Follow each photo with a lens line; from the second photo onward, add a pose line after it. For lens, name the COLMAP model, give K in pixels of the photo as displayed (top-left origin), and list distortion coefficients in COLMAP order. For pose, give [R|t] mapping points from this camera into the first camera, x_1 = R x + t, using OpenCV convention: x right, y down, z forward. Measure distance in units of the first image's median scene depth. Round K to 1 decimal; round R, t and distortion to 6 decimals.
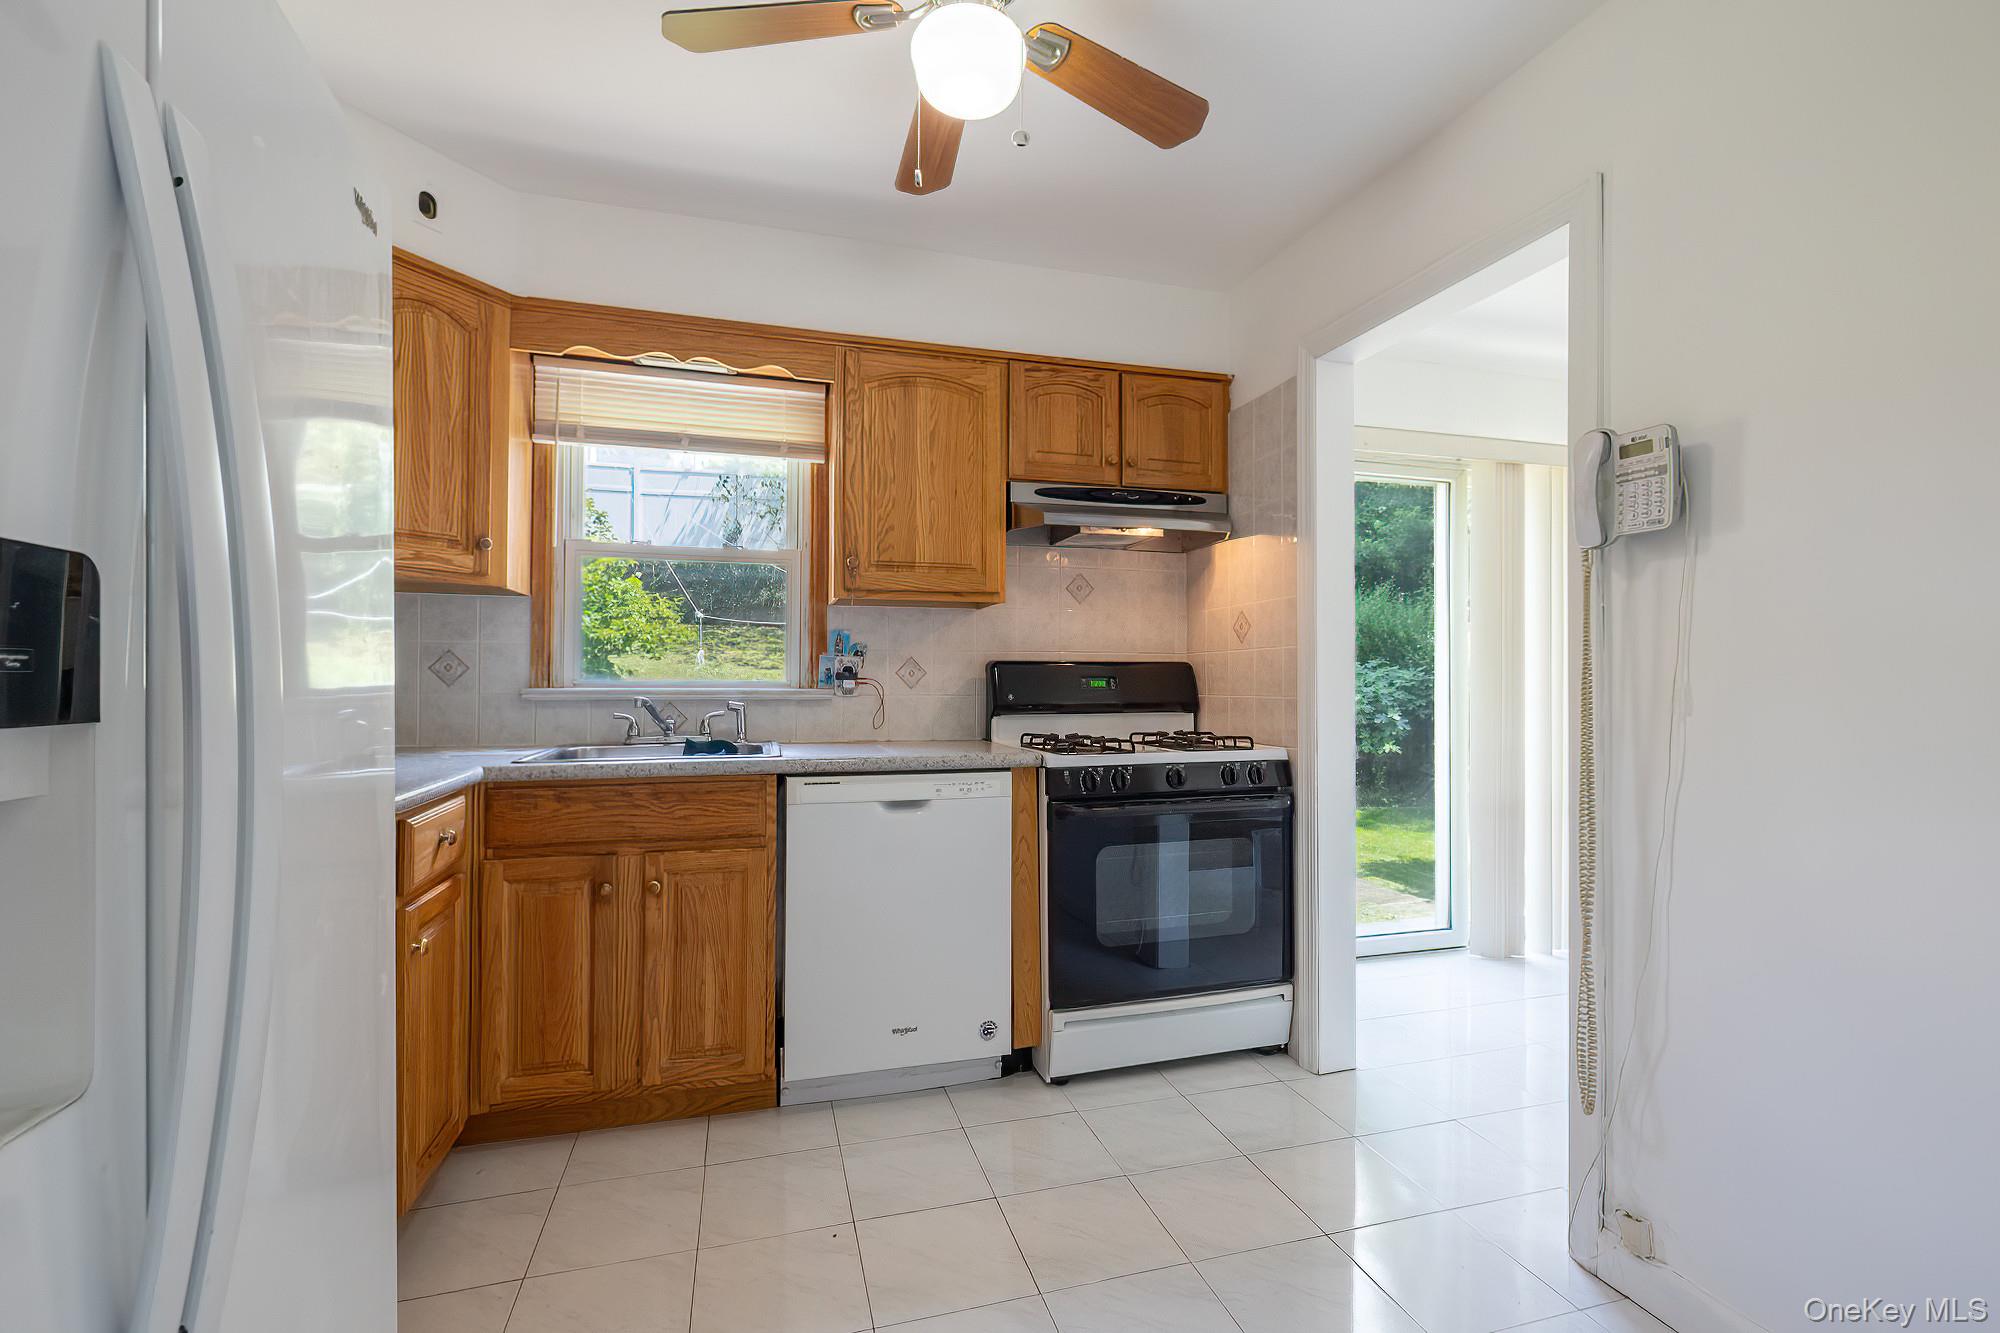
lens RADIAL K [[862.2, 0, 1009.4], [0, 862.2, 668.1], [0, 0, 1]] dist [0.001399, 0.000112]
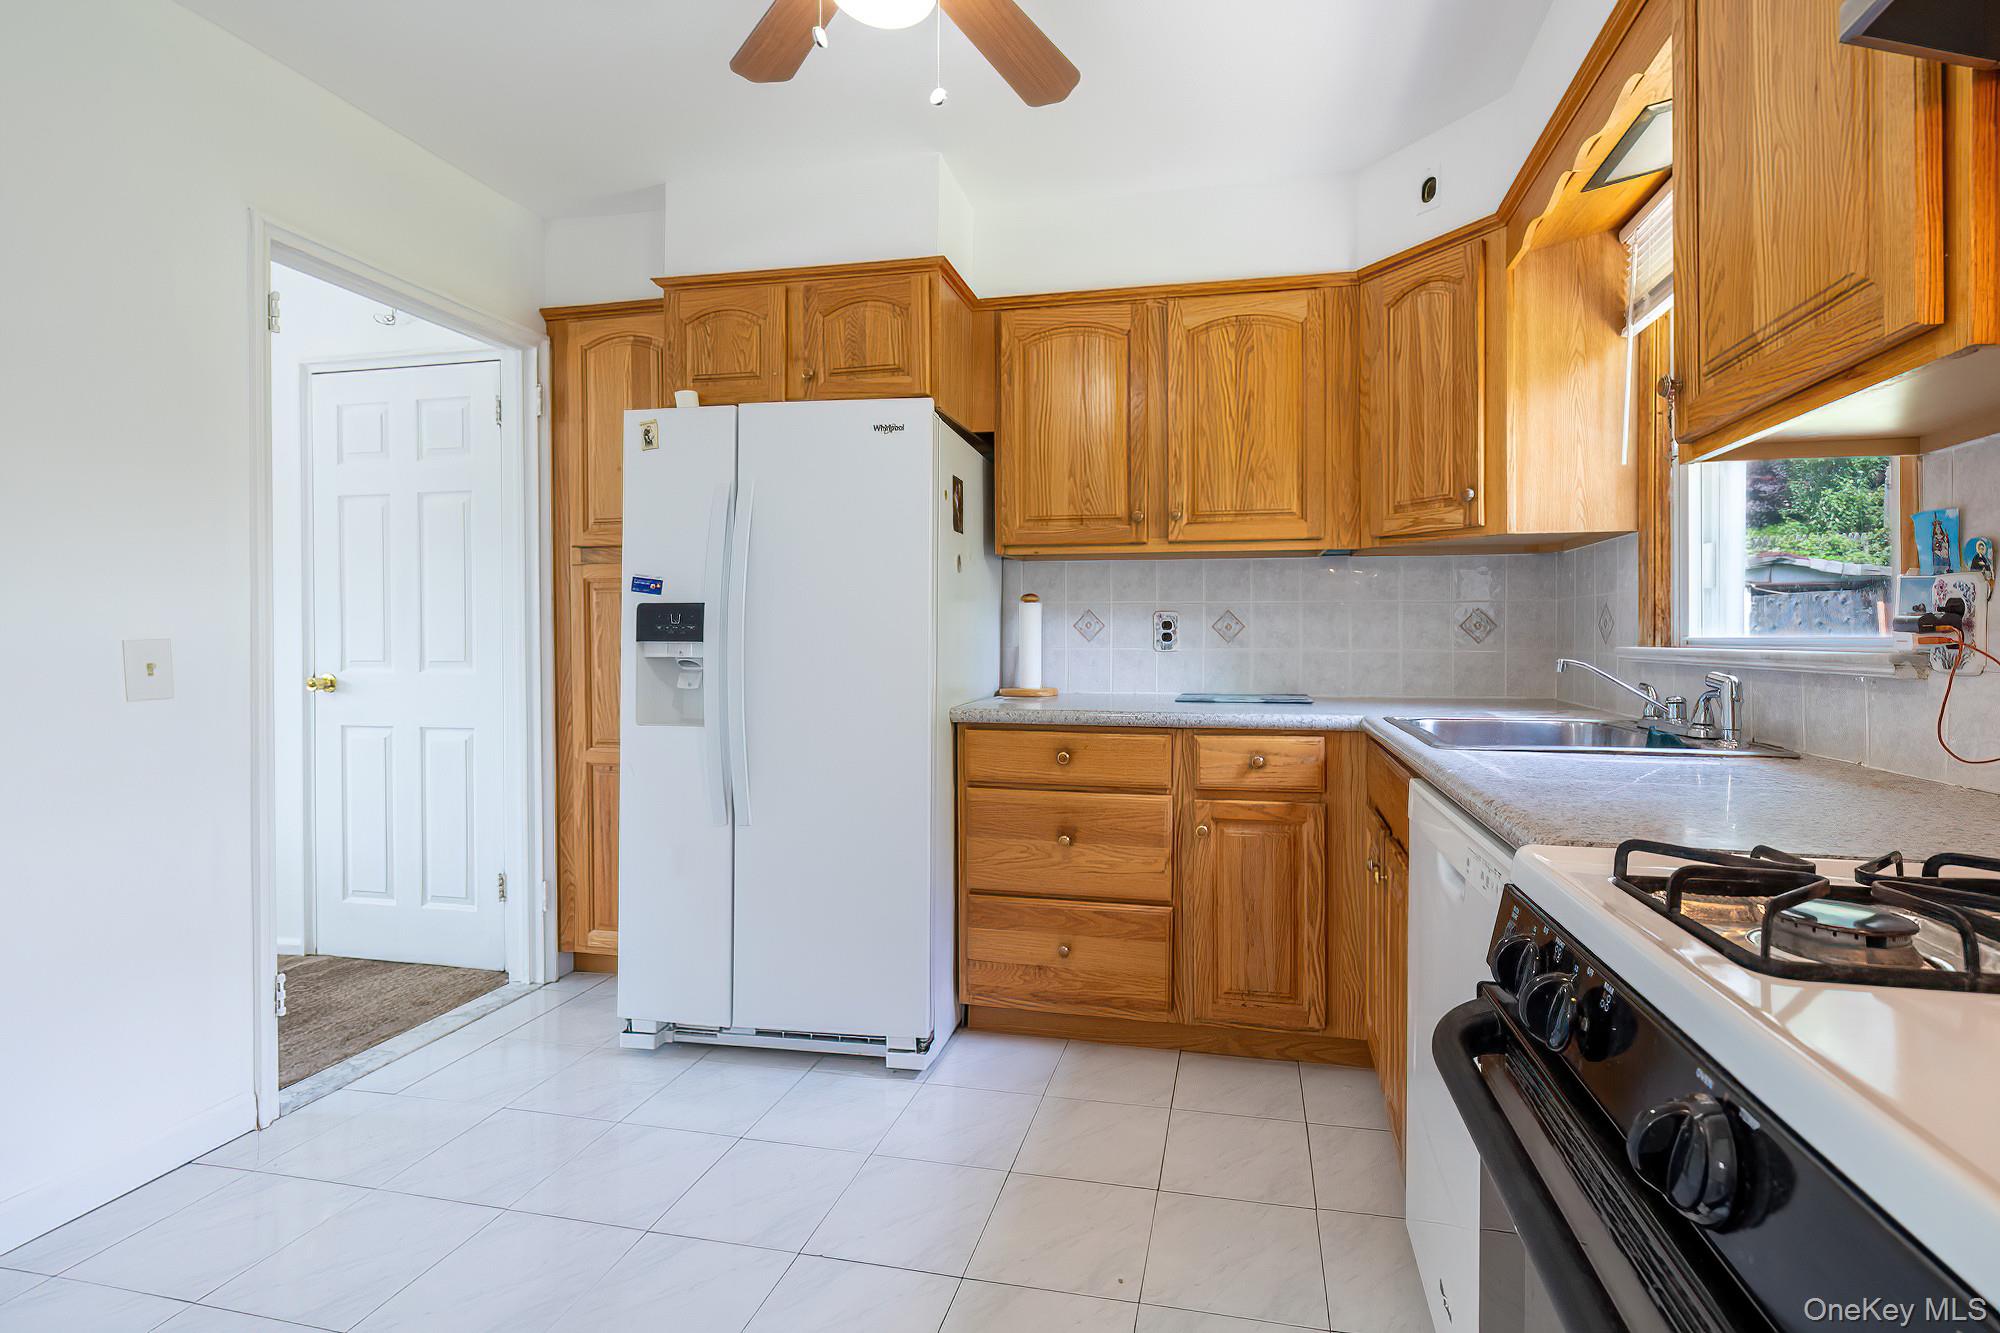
lens RADIAL K [[874.2, 0, 1081.1], [0, 874.2, 640.1], [0, 0, 1]] dist [-0.002280, -0.000076]
pose [[-0.463334, -0.003110, -0.886178, 0.398871], [0.006565, 0.999954, -0.006941, 0.019309], [0.886159, -0.009034, -0.463292, 0.934356]]
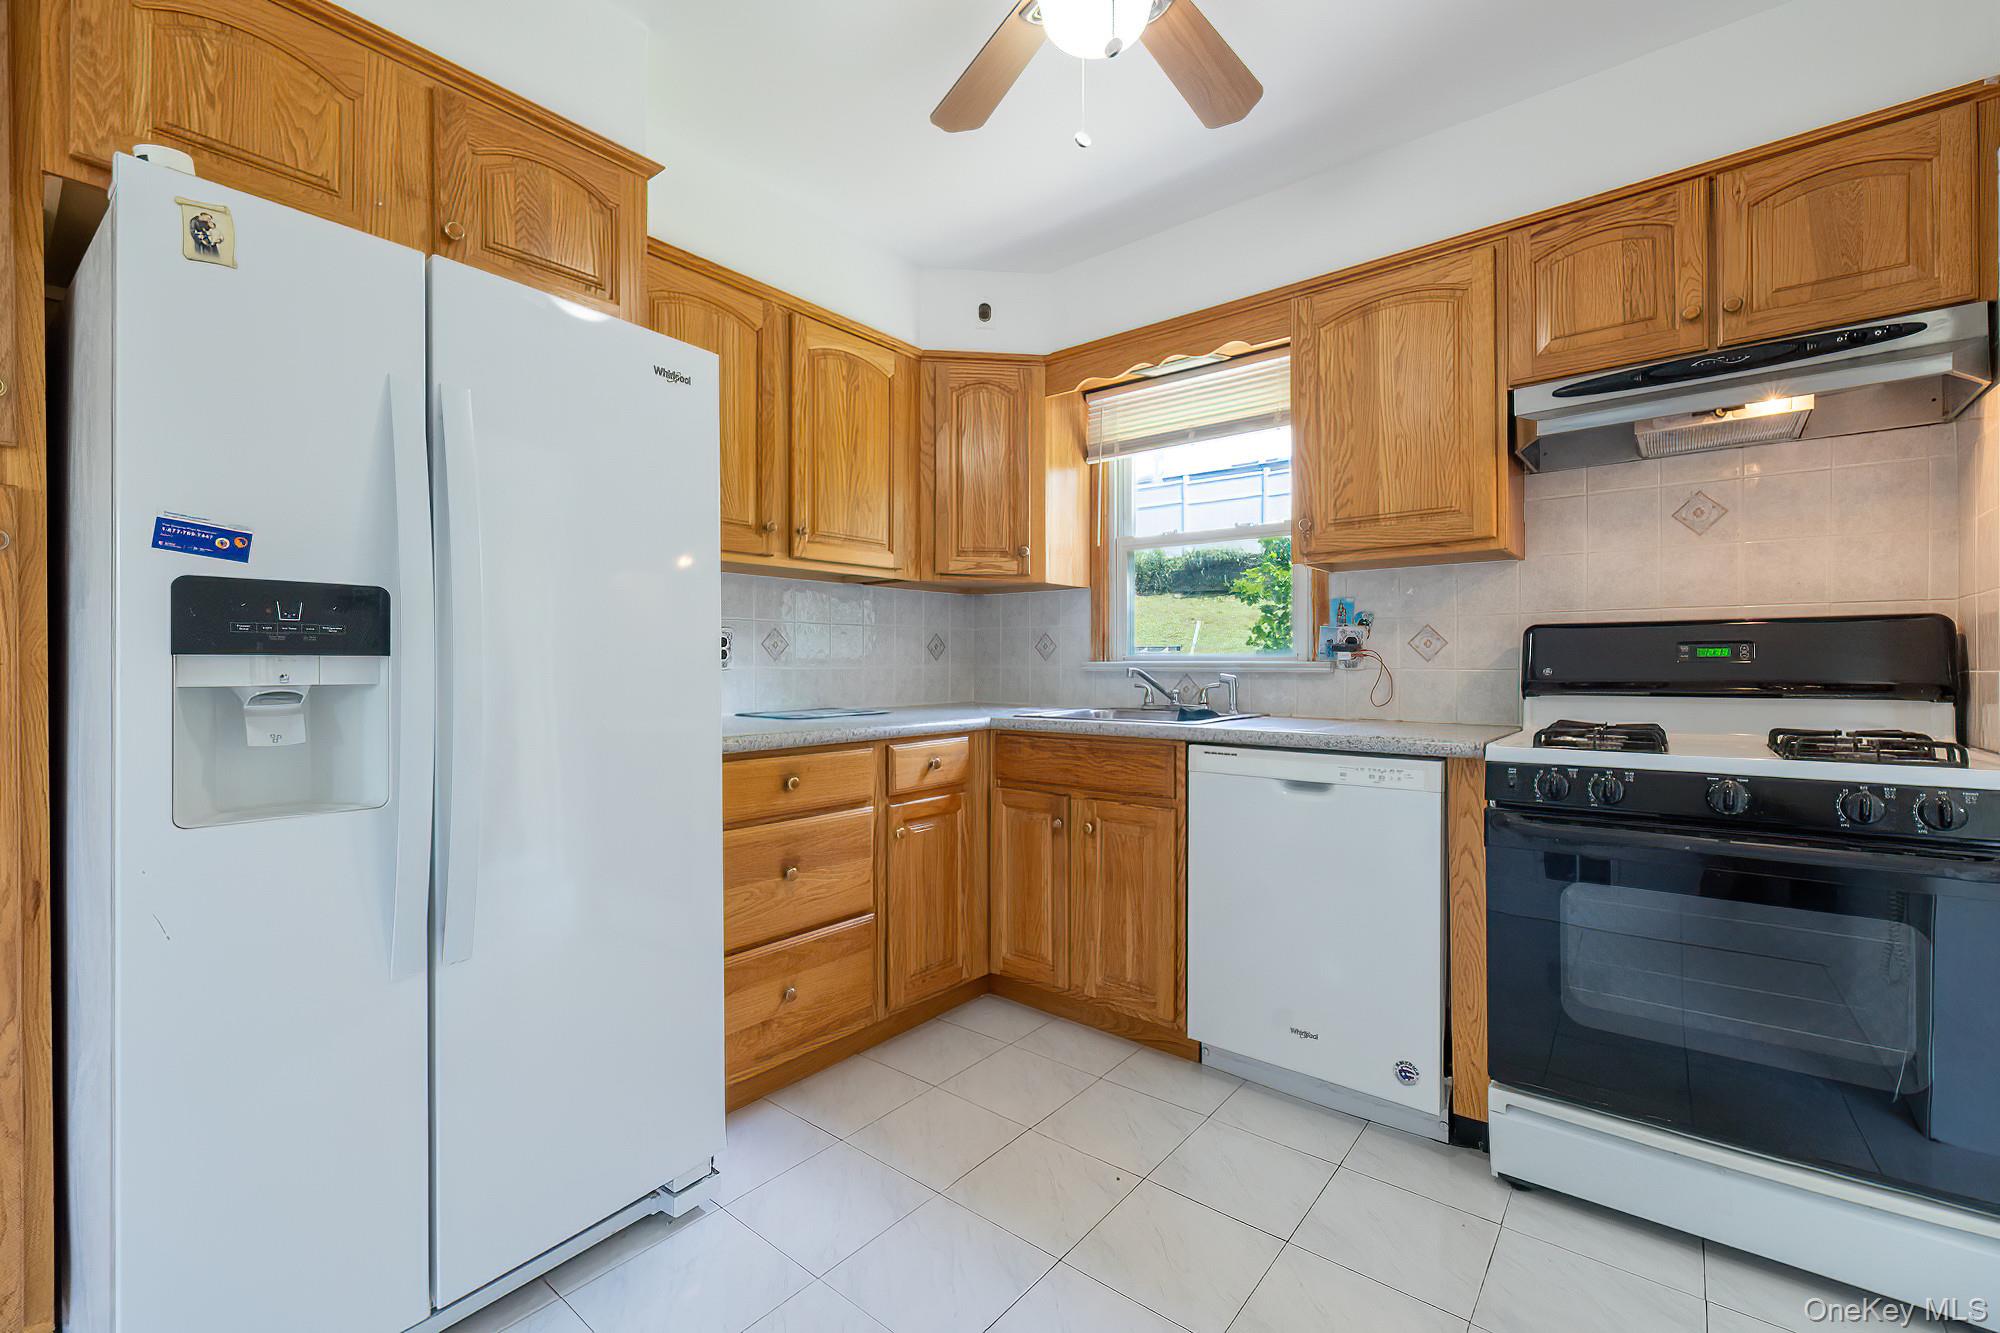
lens RADIAL K [[840.9, 0, 1016.6], [0, 840.9, 660.2], [0, 0, 1]] dist [0.000120, 0.000010]
pose [[0.570658, -0.007501, -0.821153, 0.387518], [0.013462, 0.999909, 0.000221, 0.019732], [0.821077, -0.011181, 0.570707, 0.221543]]
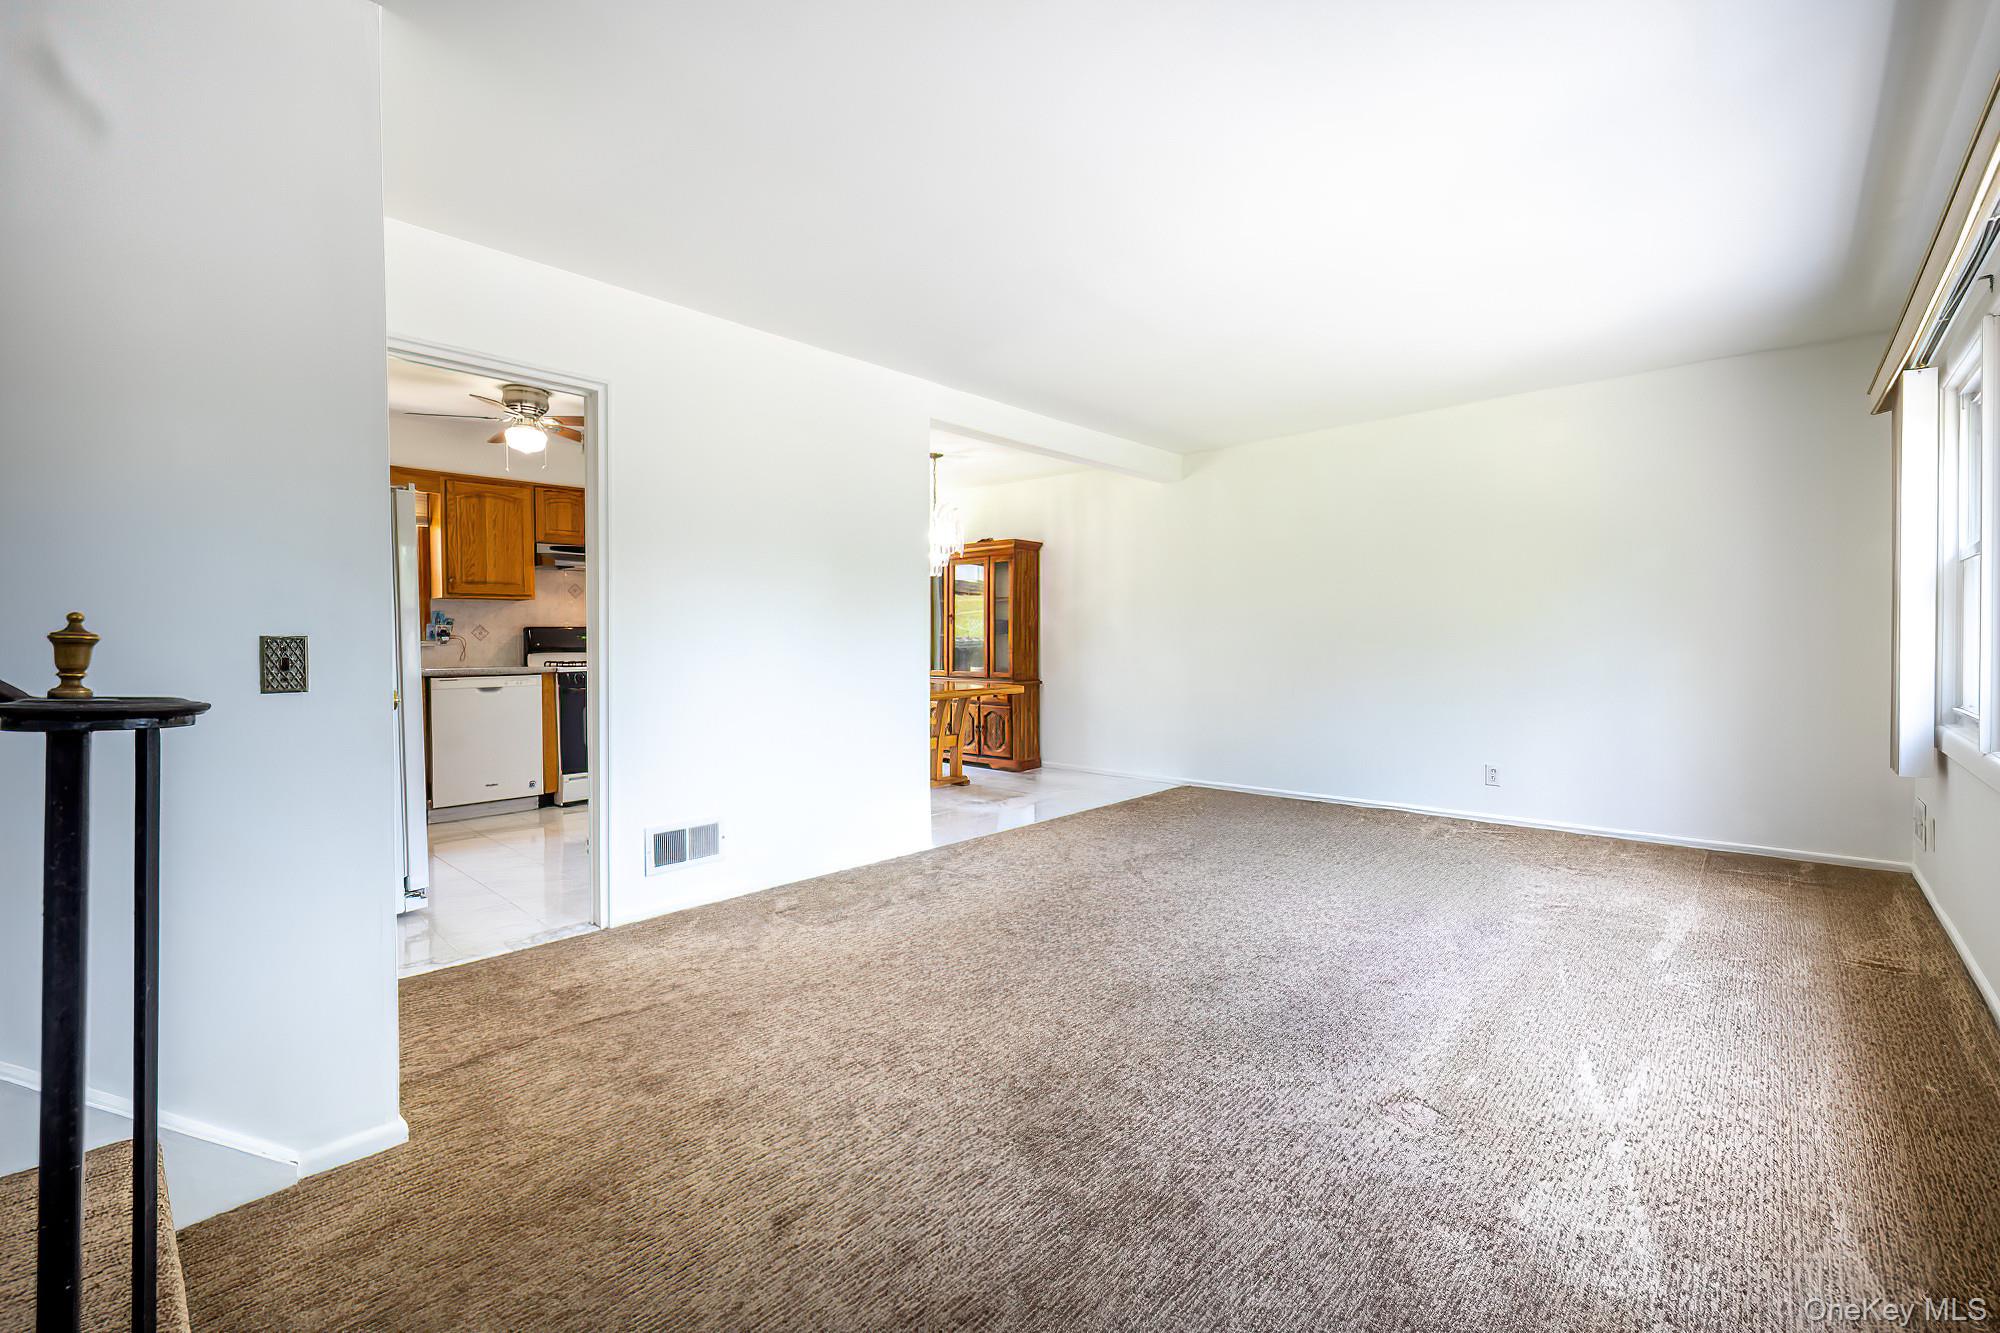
lens RADIAL K [[840.9, 0, 1016.6], [0, 840.9, 660.2], [0, 0, 1]] dist [0.000120, 0.000010]
pose [[0.856780, -0.017273, 0.515393, -0.063144], [-0.000640, 0.999402, 0.034560, 0.000692], [-0.515682, -0.029940, 0.856257, -1.501446]]
